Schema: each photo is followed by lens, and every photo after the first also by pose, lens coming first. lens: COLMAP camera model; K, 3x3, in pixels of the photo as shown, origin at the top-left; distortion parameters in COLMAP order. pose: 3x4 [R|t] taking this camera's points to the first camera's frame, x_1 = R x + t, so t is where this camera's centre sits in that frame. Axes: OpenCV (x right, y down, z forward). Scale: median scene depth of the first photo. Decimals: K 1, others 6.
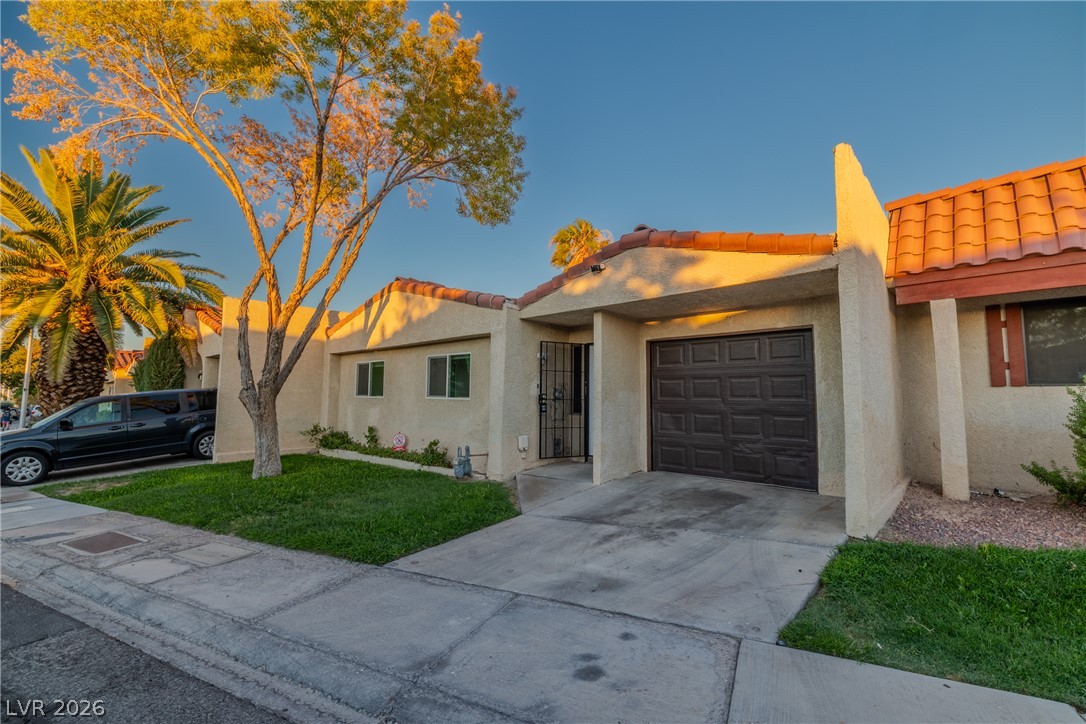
lens RADIAL K [[468.1, 0, 539.2], [0, 468.1, 357.2], [0, 0, 1]] dist [-0.002700, 0.000133]
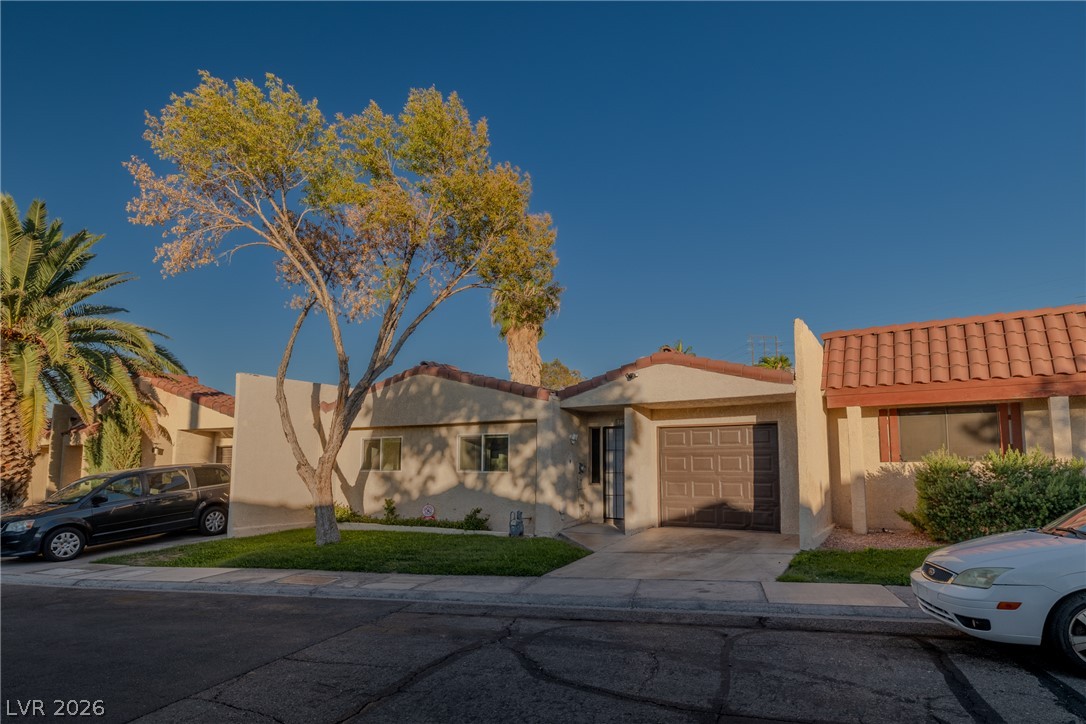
lens RADIAL K [[602.6, 0, 536.2], [0, 602.6, 410.7], [0, 0, 1]] dist [-0.008286, 0.000026]
pose [[0.980780, 0.012247, 0.194731, -0.519890], [-0.010336, 0.999888, -0.010828, -0.070844], [-0.194841, 0.008607, 0.980797, -0.700574]]
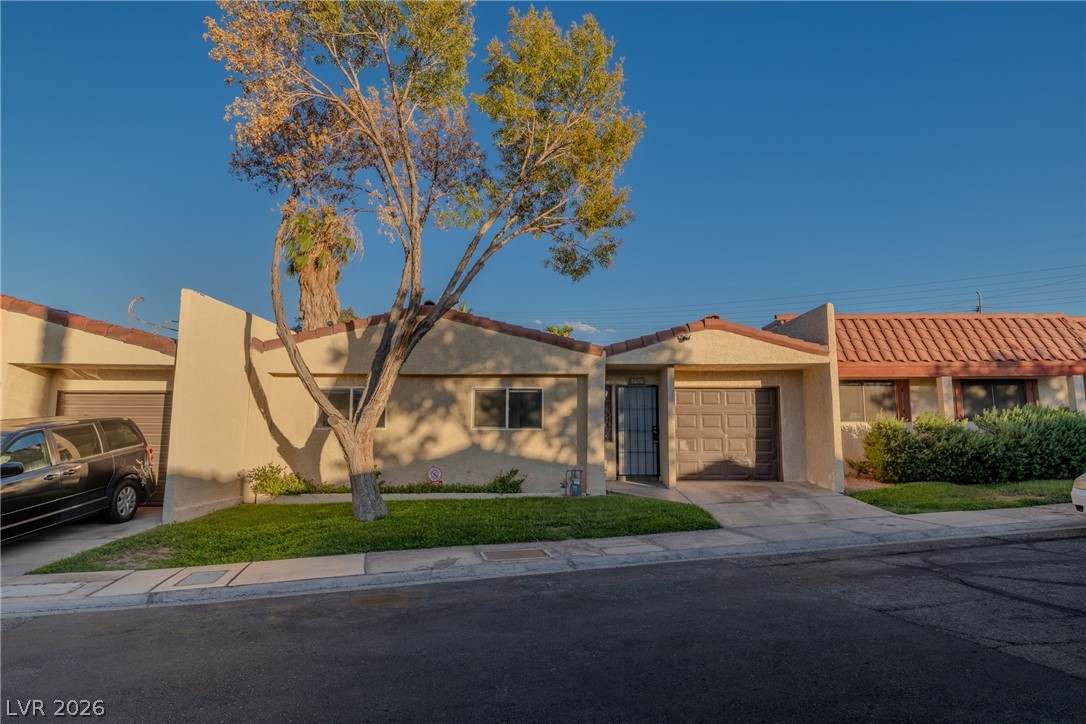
lens RADIAL K [[646.0, 0, 535.9], [0, 646.0, 367.5], [0, 0, 1]] dist [-0.000219, -0.002203]
pose [[0.733915, 0.065415, 0.676084, -1.658954], [-0.051945, 0.997842, -0.040159, 0.005482], [-0.677252, -0.005646, 0.735730, -0.158062]]
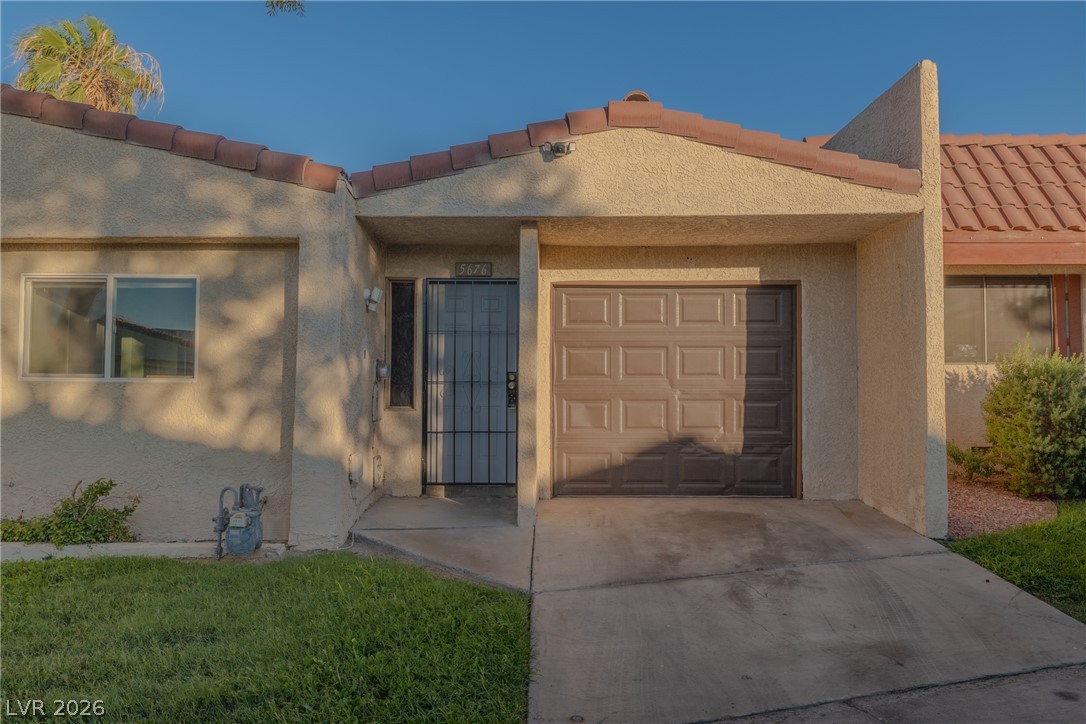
lens RADIAL K [[794.6, 0, 541.8], [0, 794.6, 363.5], [0, 0, 1]] dist [0.003647, -0.012680]
pose [[0.730514, 0.013236, 0.682770, -0.580441], [-0.053015, 0.997894, 0.037378, 0.037900], [-0.680837, -0.063502, 0.729677, 0.320251]]
